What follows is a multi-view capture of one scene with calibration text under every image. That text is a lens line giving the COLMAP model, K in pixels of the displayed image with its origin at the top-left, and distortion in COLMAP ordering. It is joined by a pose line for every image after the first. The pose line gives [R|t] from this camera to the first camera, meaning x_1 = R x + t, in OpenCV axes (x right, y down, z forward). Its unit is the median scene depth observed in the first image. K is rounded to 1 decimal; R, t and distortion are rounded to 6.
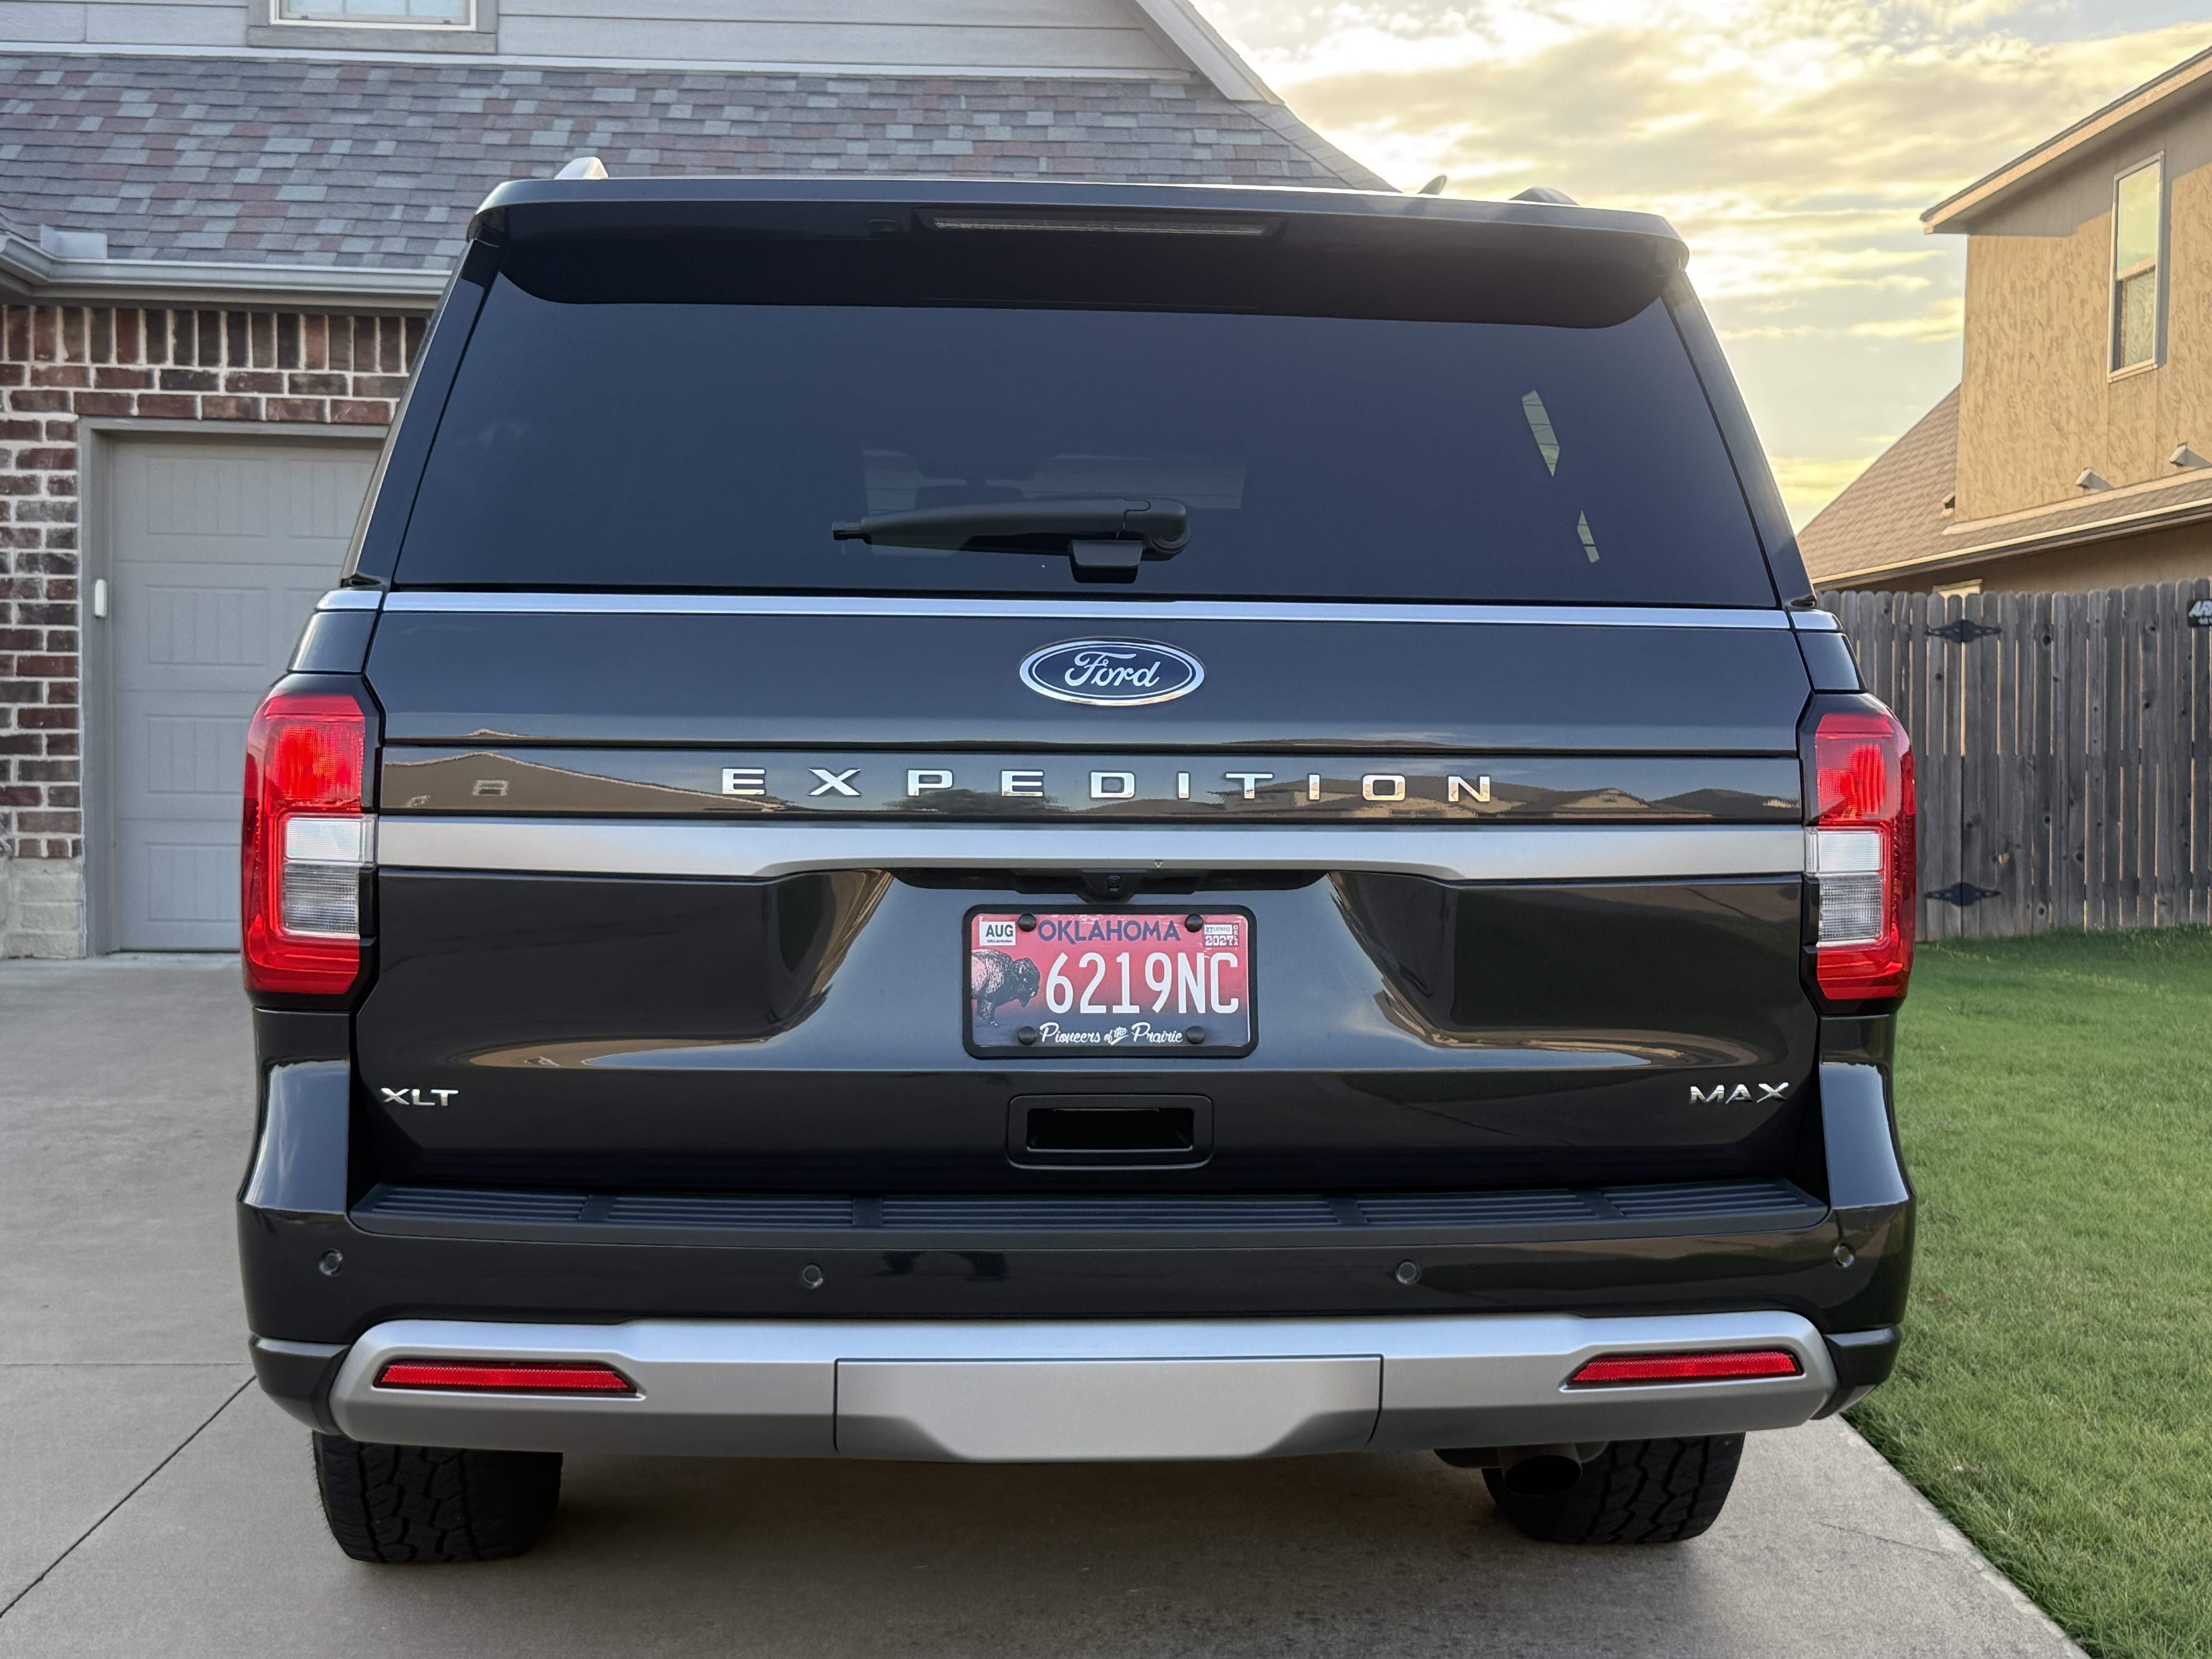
lens RADIAL K [[2866.7, 0, 1114.1], [0, 2866.7, 826.4], [0, 0, 1]] dist [0.070612, 0.000000]
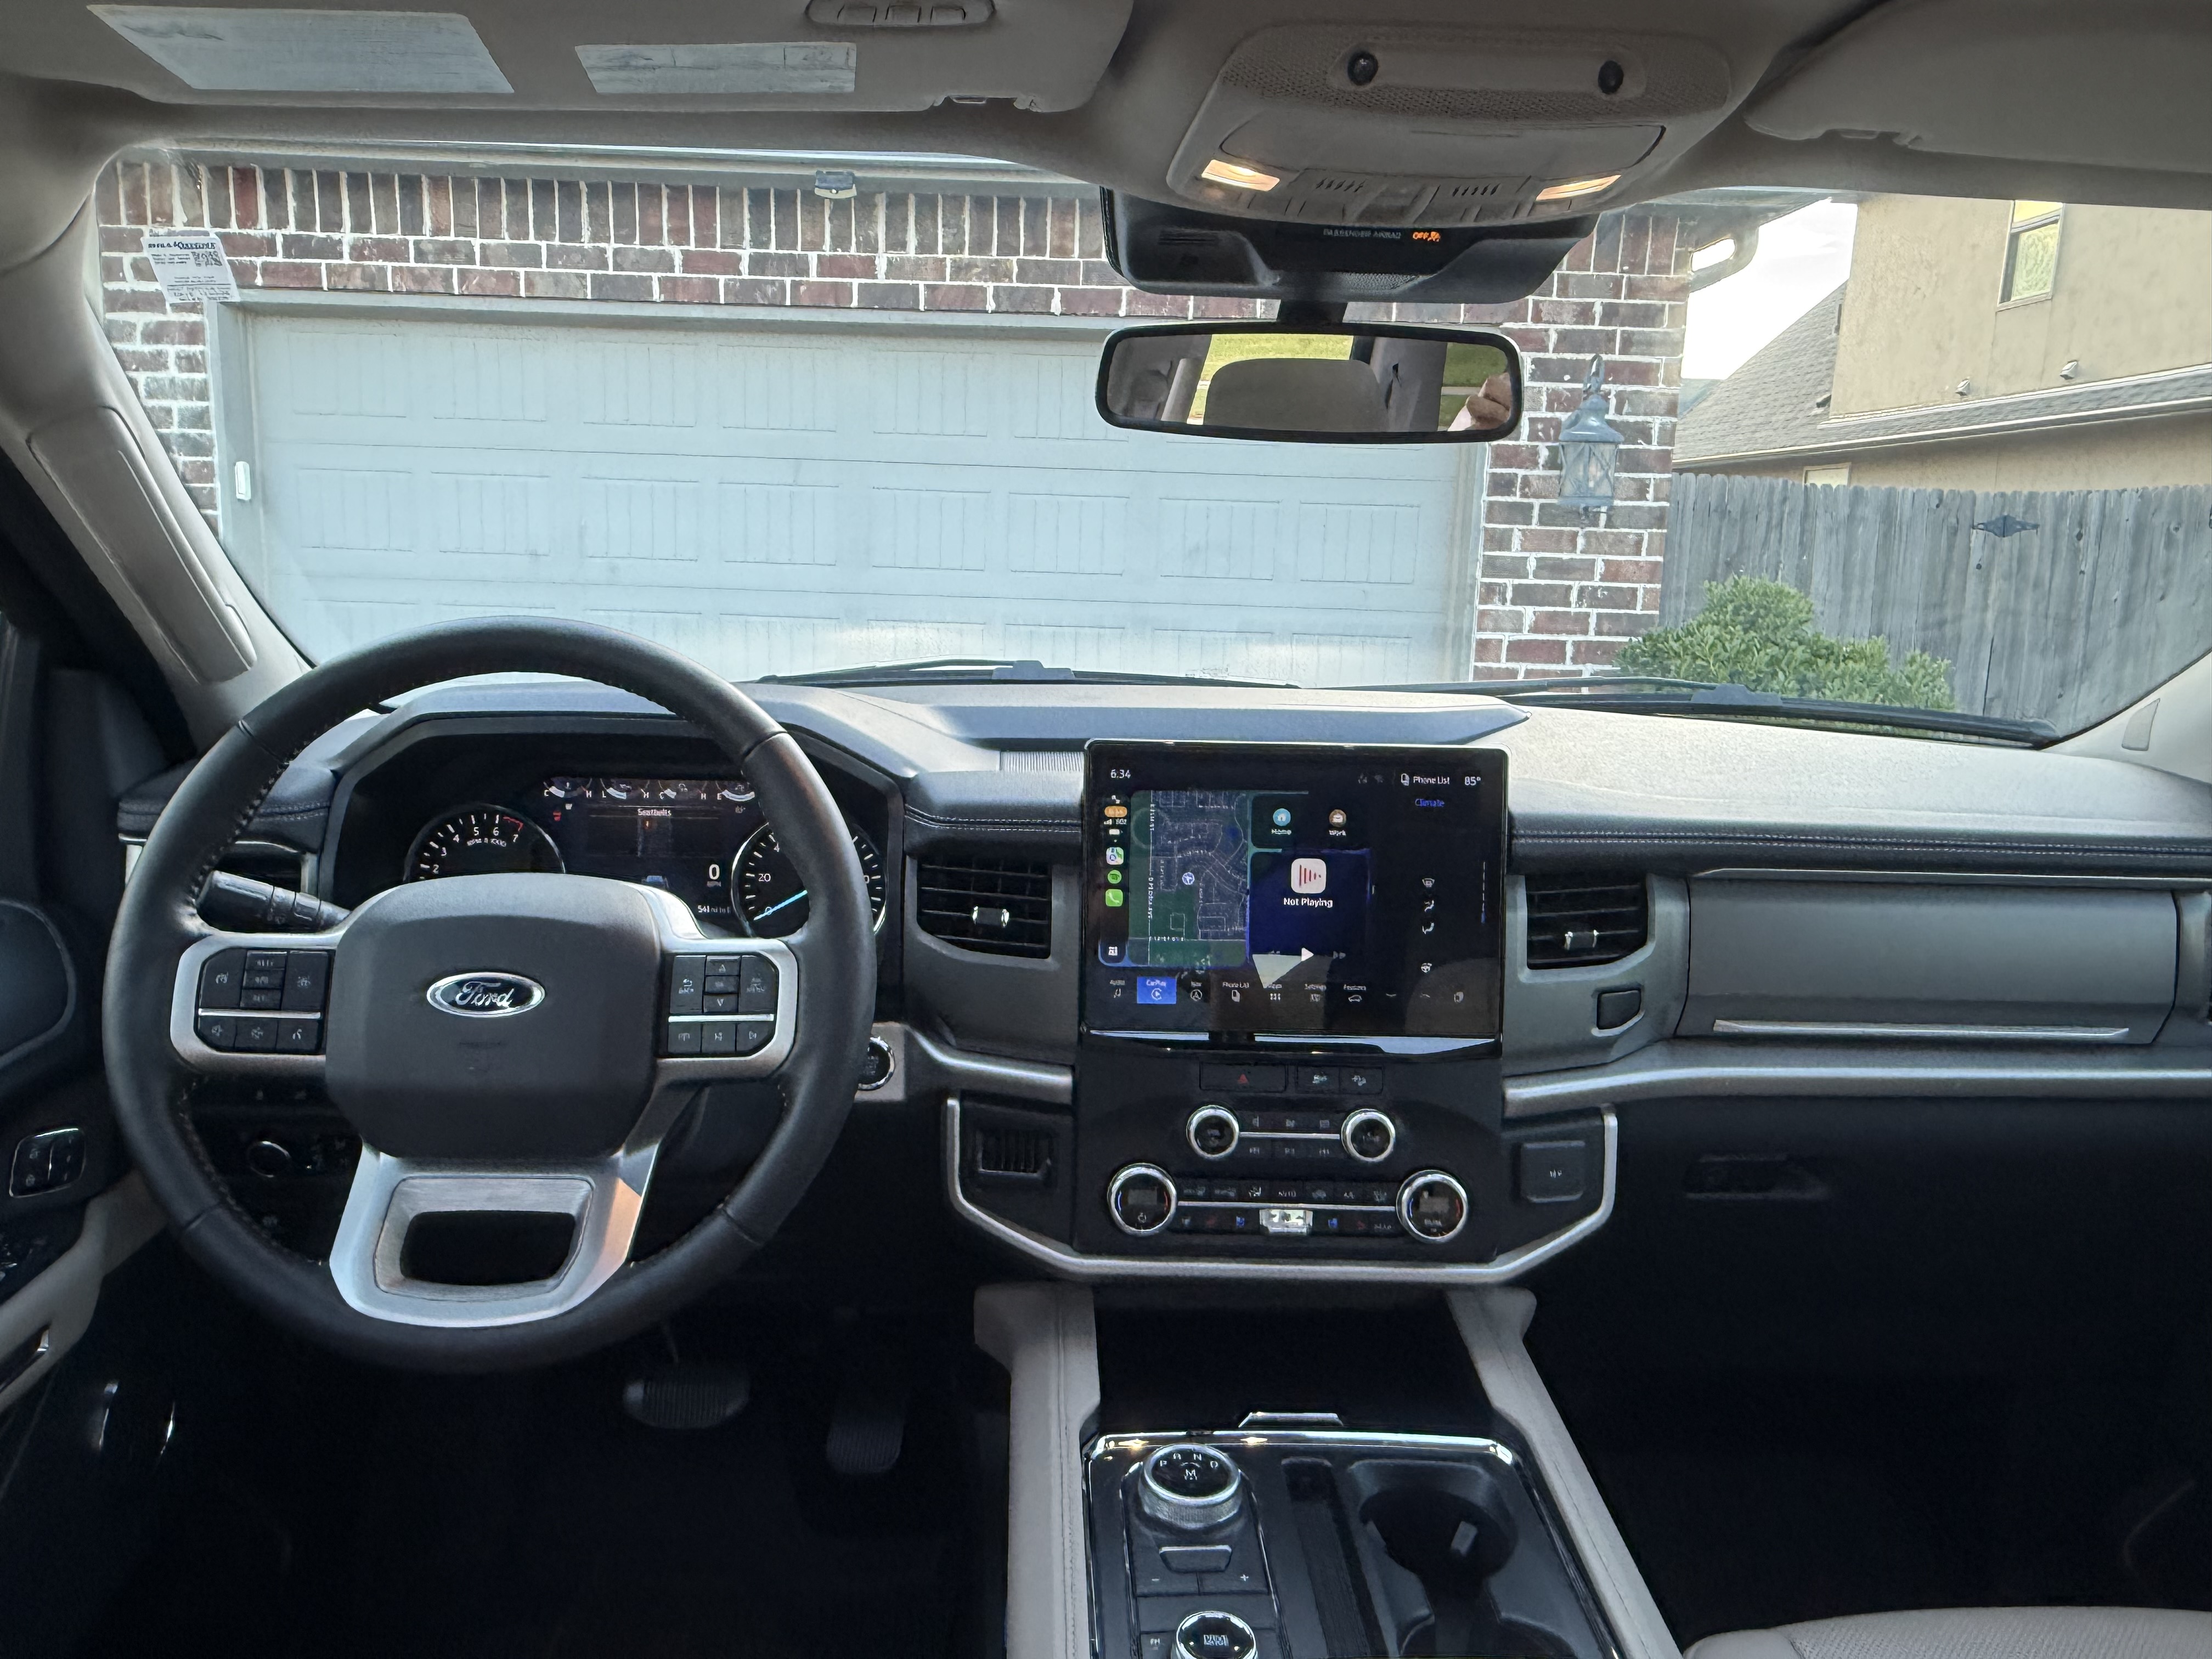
lens RADIAL K [[1594.0, 0, 1107.9], [0, 1594.0, 839.2], [0, 0, 1]] dist [-0.012372, 0.001252]
pose [[0.999057, 0.026729, -0.034219, -0.037814], [-0.020770, 0.986247, 0.163966, -0.054132], [0.038131, -0.163101, 0.985872, 0.468231]]
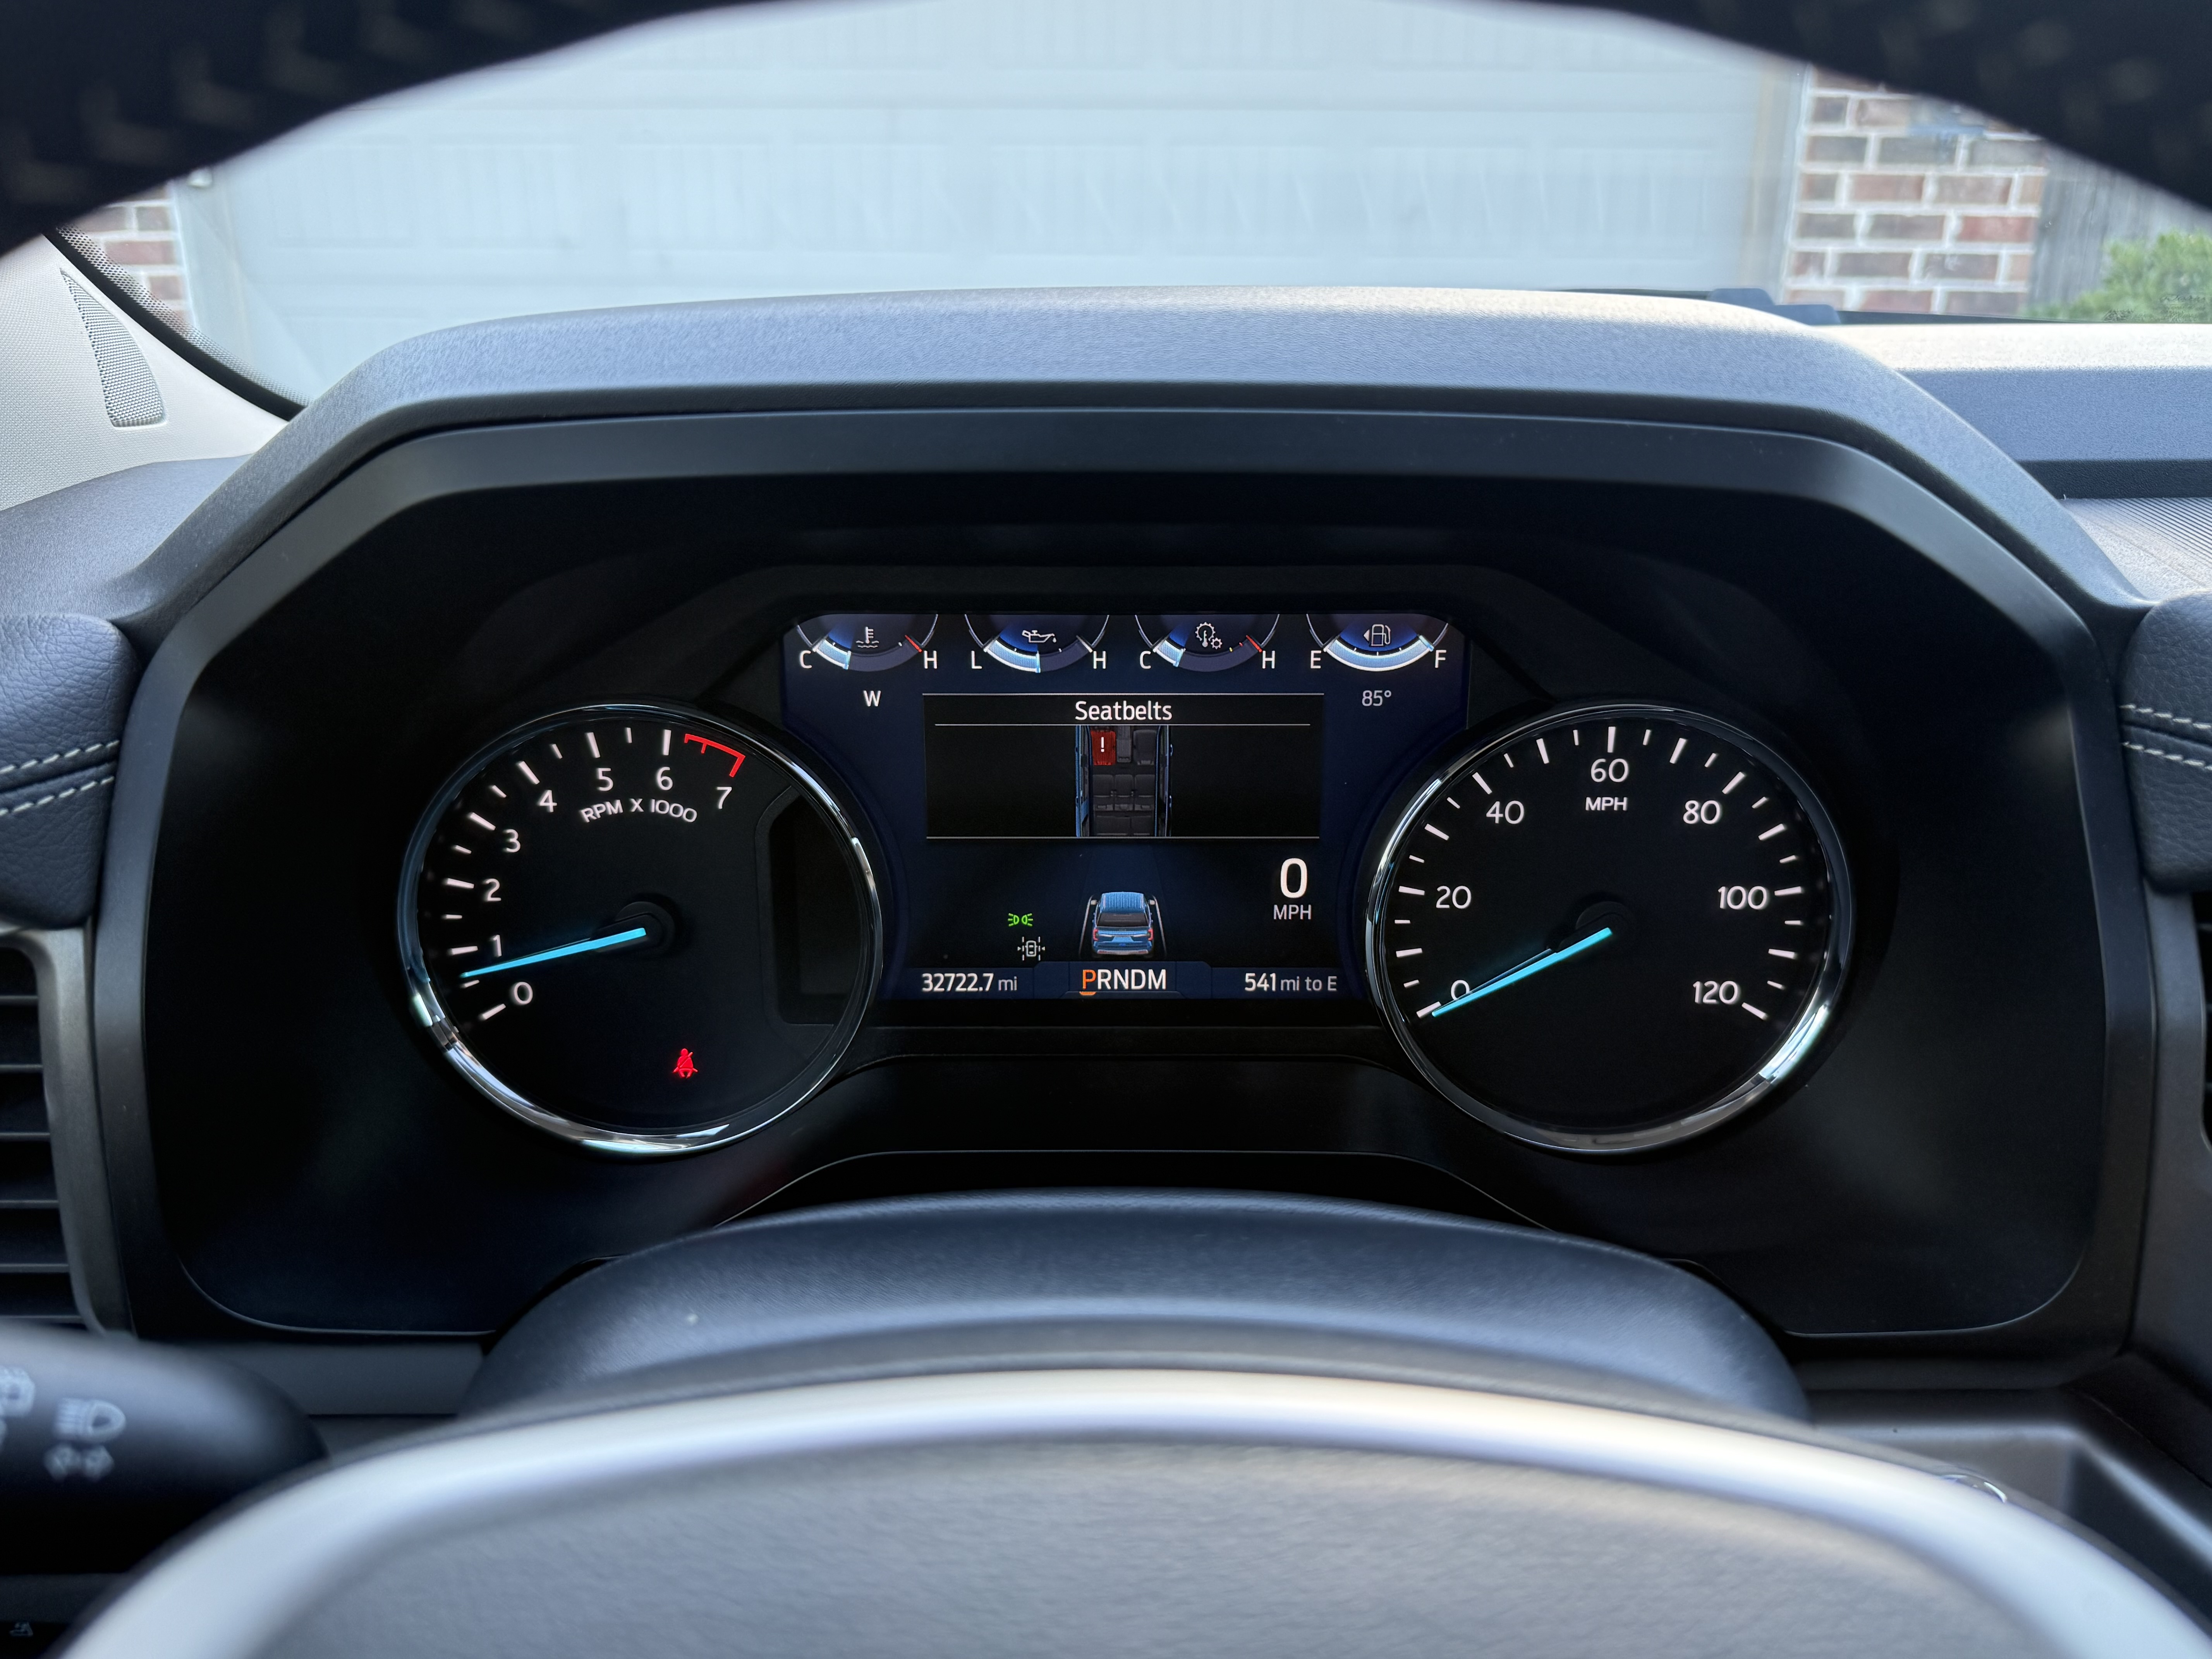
lens RADIAL K [[1640.8, 0, 1105.6], [0, 1640.8, 834.0], [0, 0, 1]] dist [0.004274, -0.000425]
pose [[0.999324, 0.015801, -0.033187, -0.071916], [-0.004627, 0.949774, 0.312904, -0.046564], [0.036464, -0.312539, 0.949205, 0.538157]]
